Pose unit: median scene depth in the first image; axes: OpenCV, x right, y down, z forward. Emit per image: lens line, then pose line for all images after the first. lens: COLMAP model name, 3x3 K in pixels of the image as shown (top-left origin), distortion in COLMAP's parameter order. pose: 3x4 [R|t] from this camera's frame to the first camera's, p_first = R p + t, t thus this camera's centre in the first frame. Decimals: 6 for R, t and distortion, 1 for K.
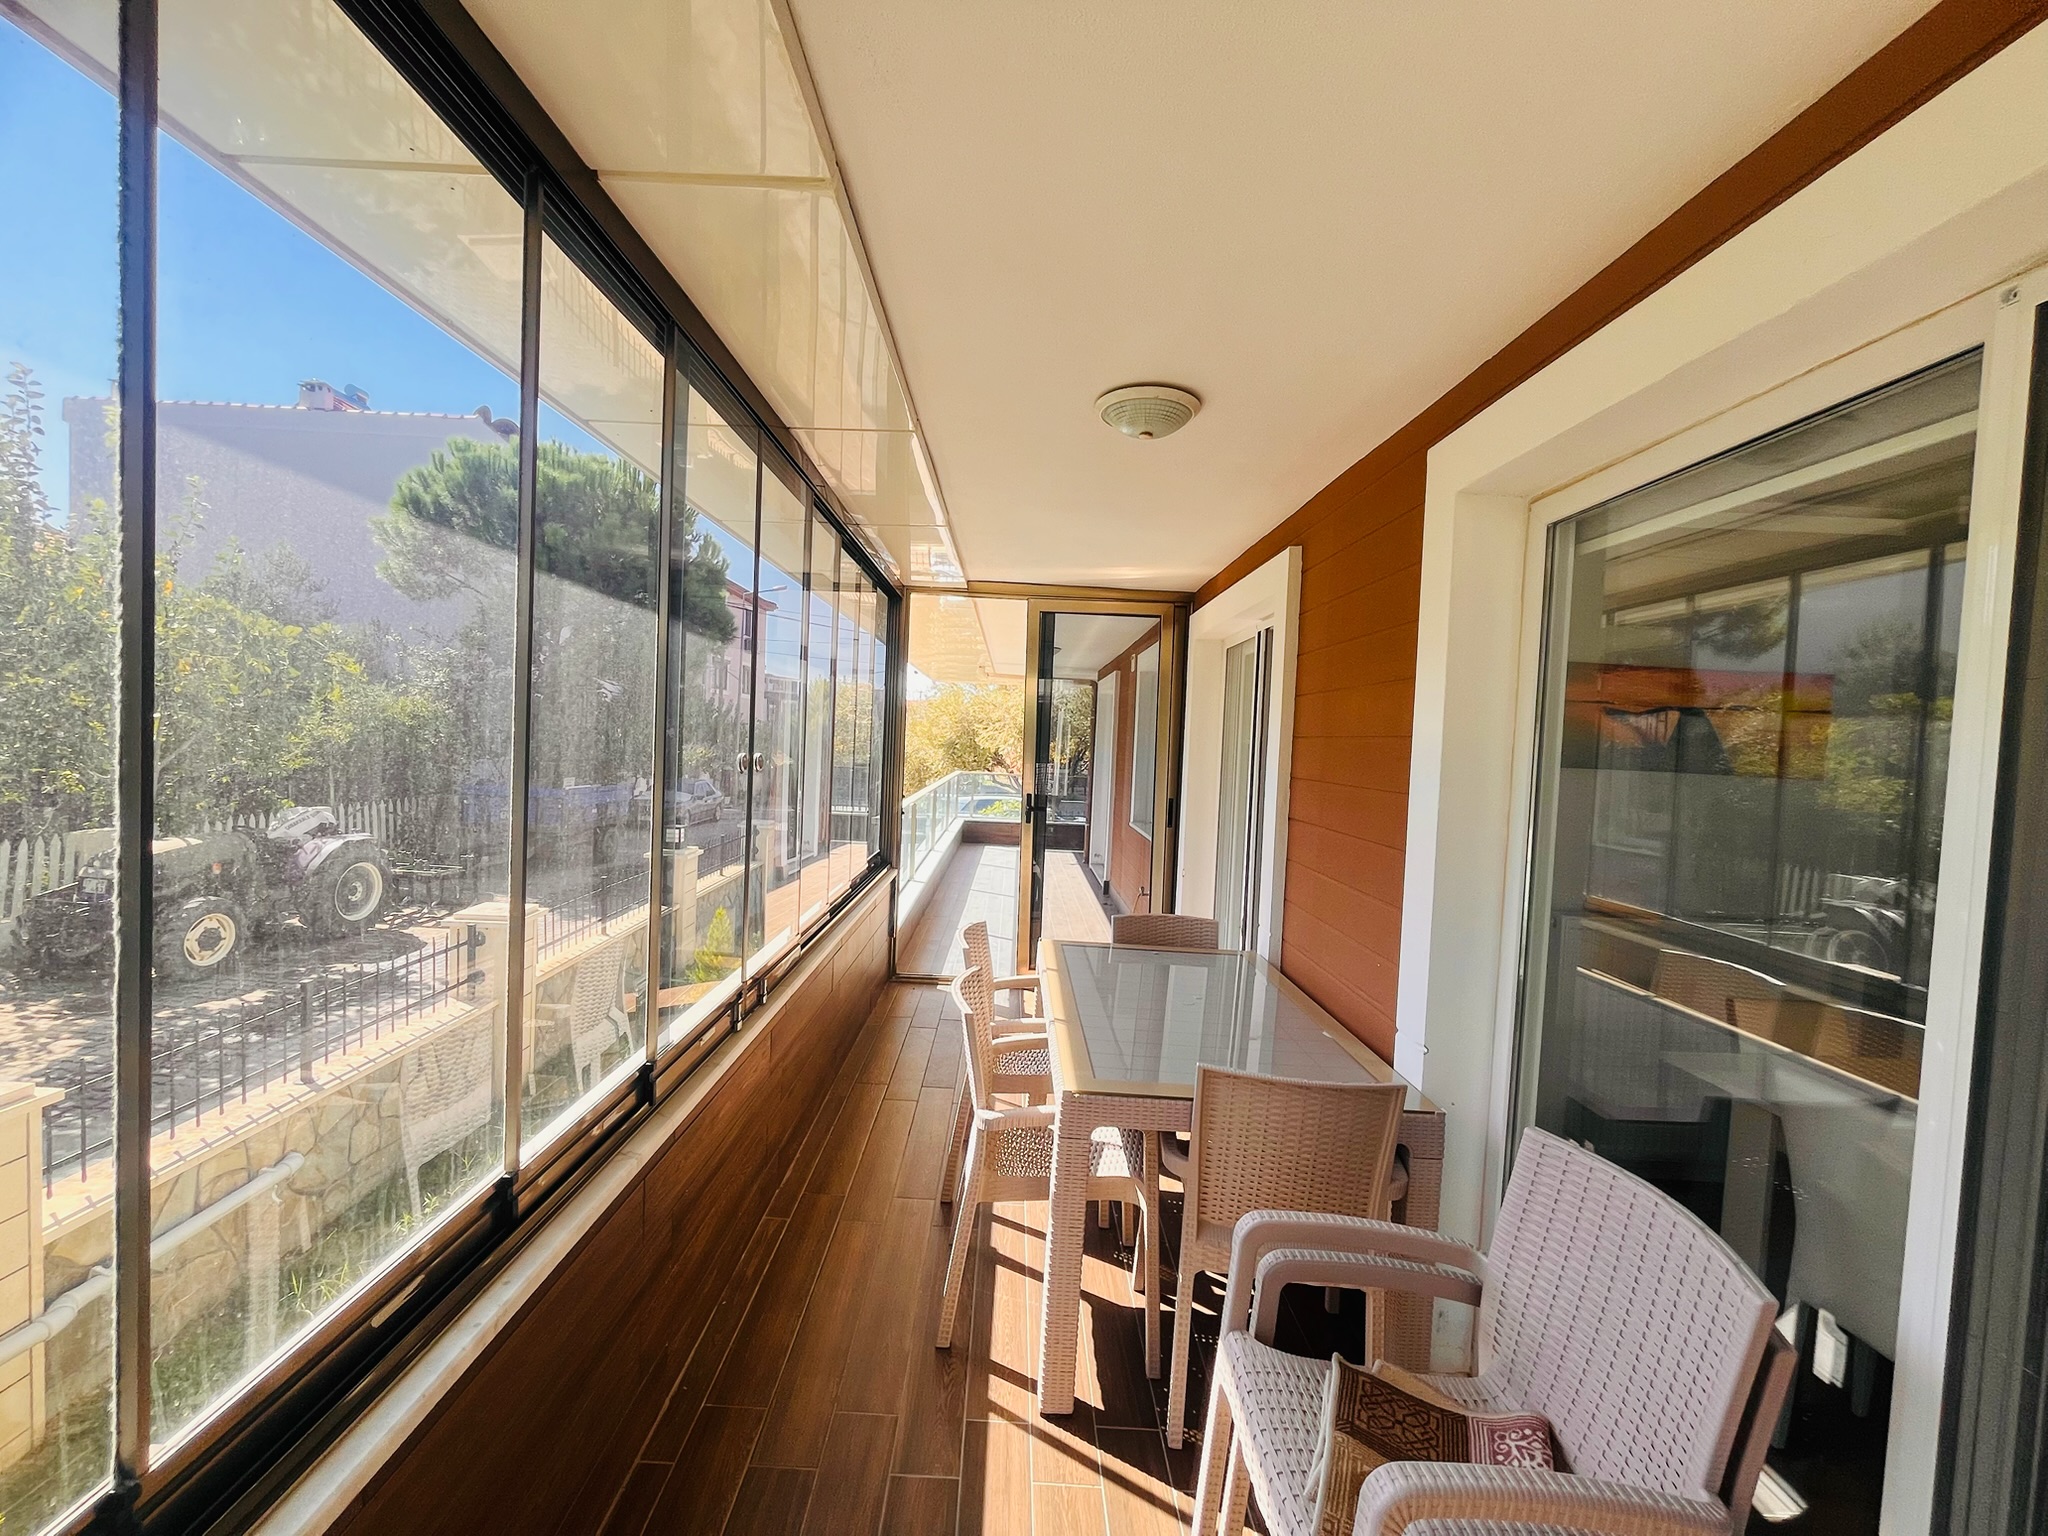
lens RADIAL K [[830.1, 0, 1018.9], [0, 830.1, 771.7], [0, 0, 1]] dist [-0.005303, 0.000747]
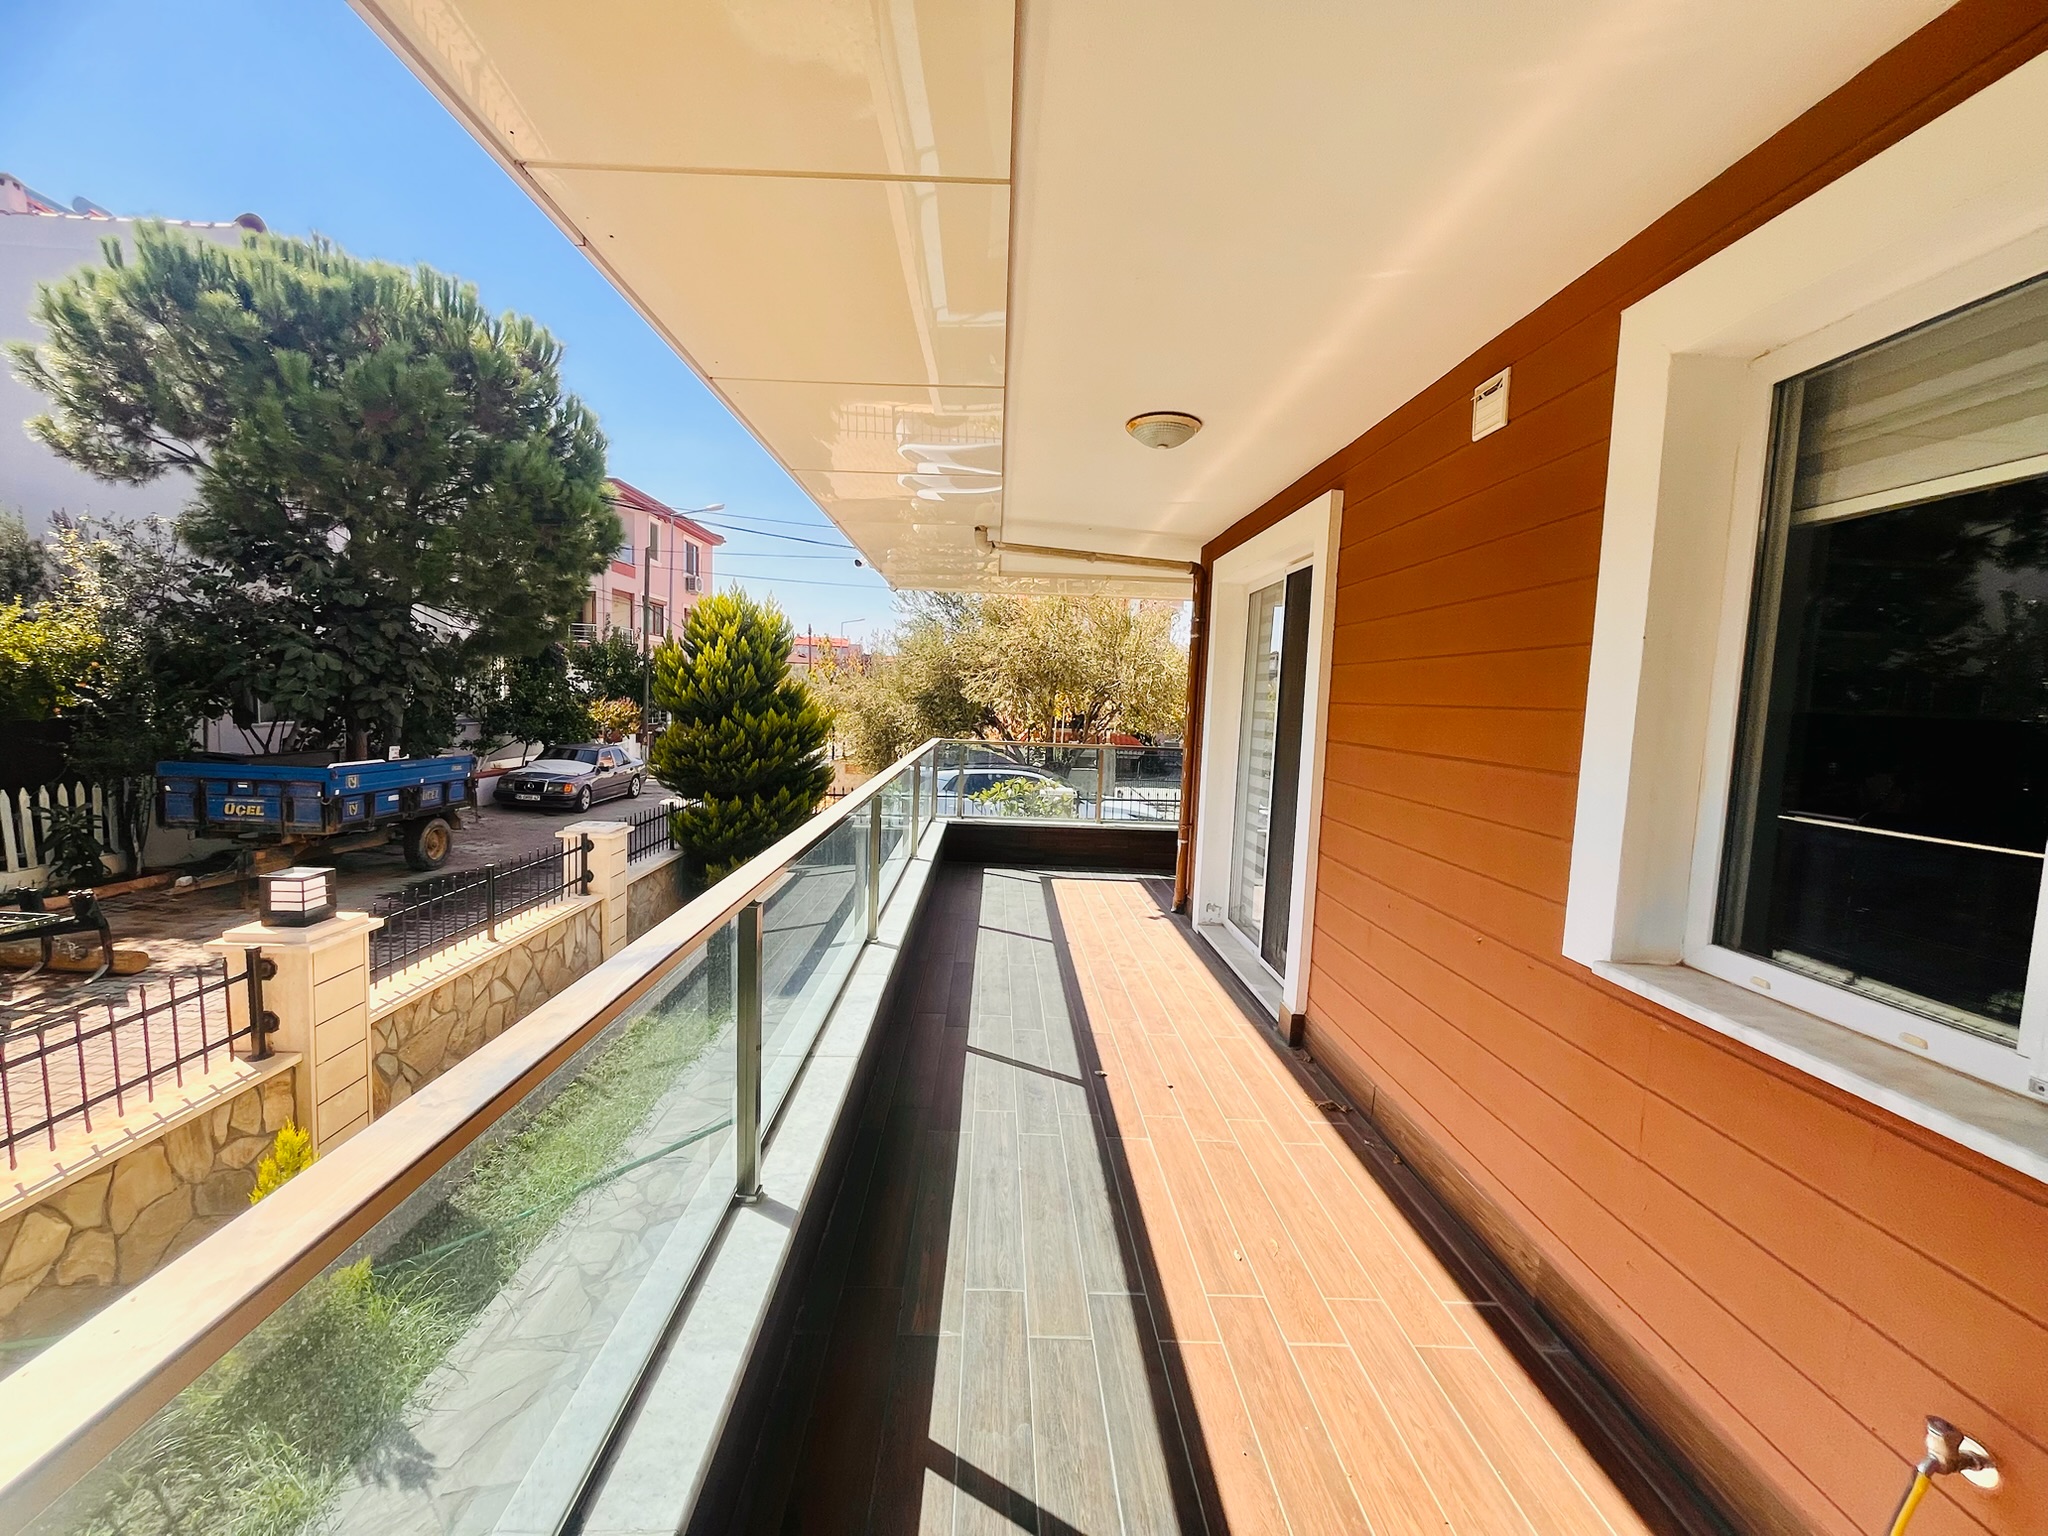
lens RADIAL K [[830.1, 0, 1070.9], [0, 830.1, 774.5], [0, 0, 1]] dist [-0.005303, 0.000747]
pose [[0.996383, -0.007750, 0.084623, -0.018687], [0.003015, 0.998430, 0.055938, -0.005476], [-0.084924, -0.055481, 0.994842, 0.269206]]
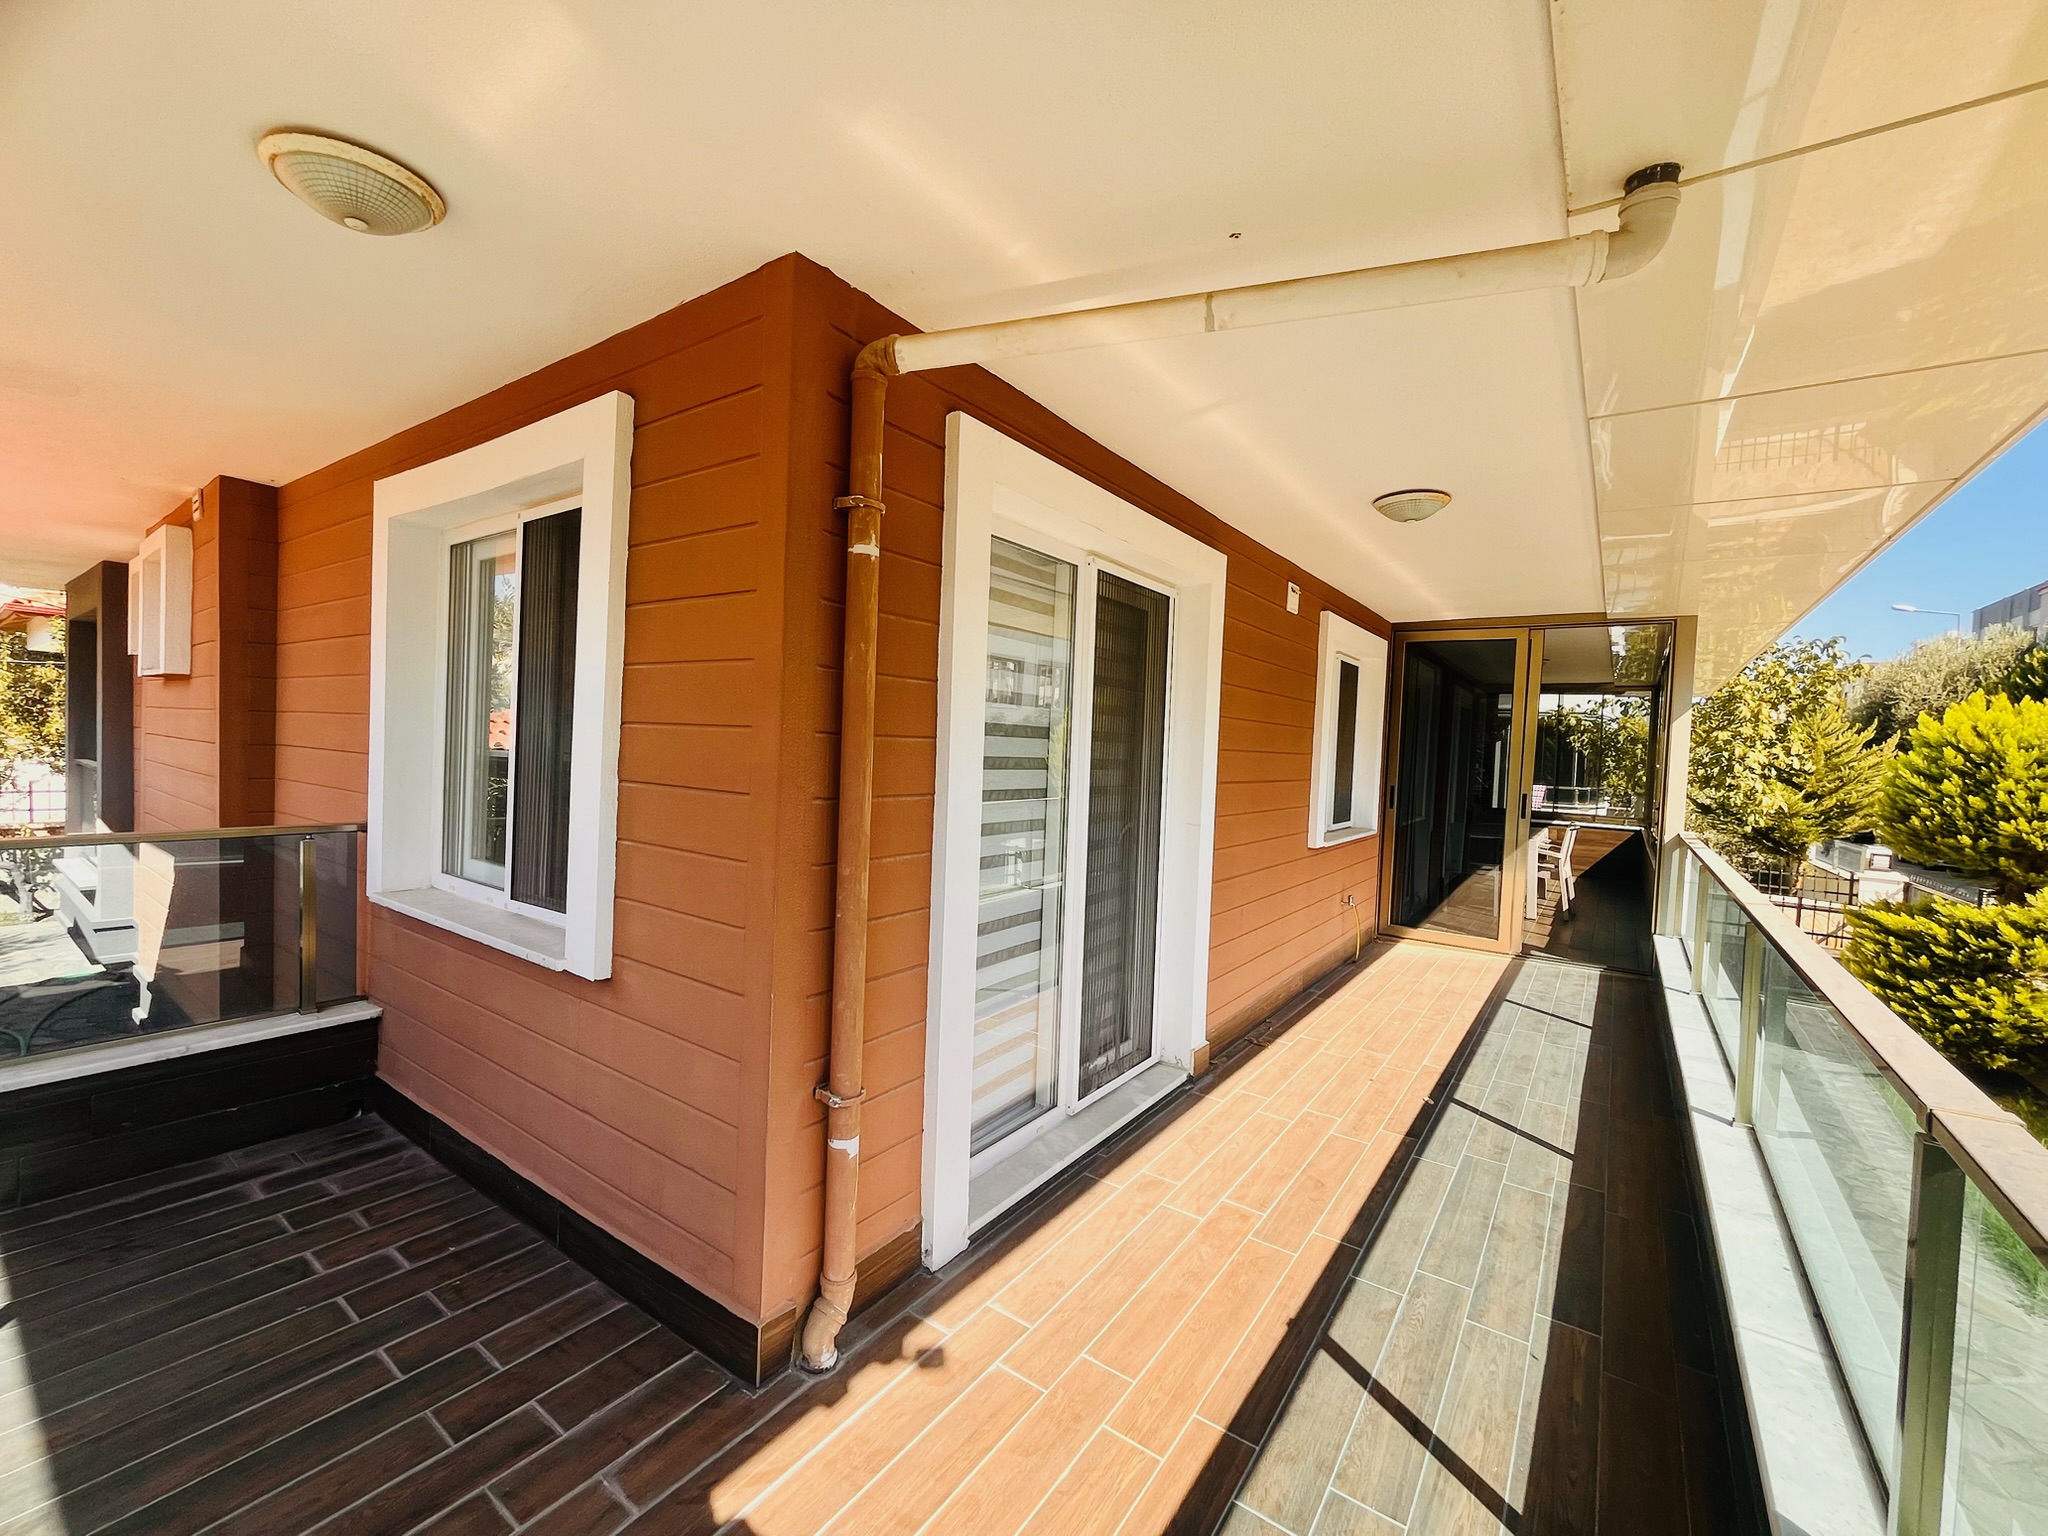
lens RADIAL K [[830.1, 0, 1025.1], [0, 830.1, 765.1], [0, 0, 1]] dist [-0.005303, 0.000747]
pose [[-0.806151, -0.087801, 0.585160, -0.027182], [-0.051693, 0.995599, 0.078172, -0.018443], [-0.589448, 0.032770, -0.807142, 0.610572]]
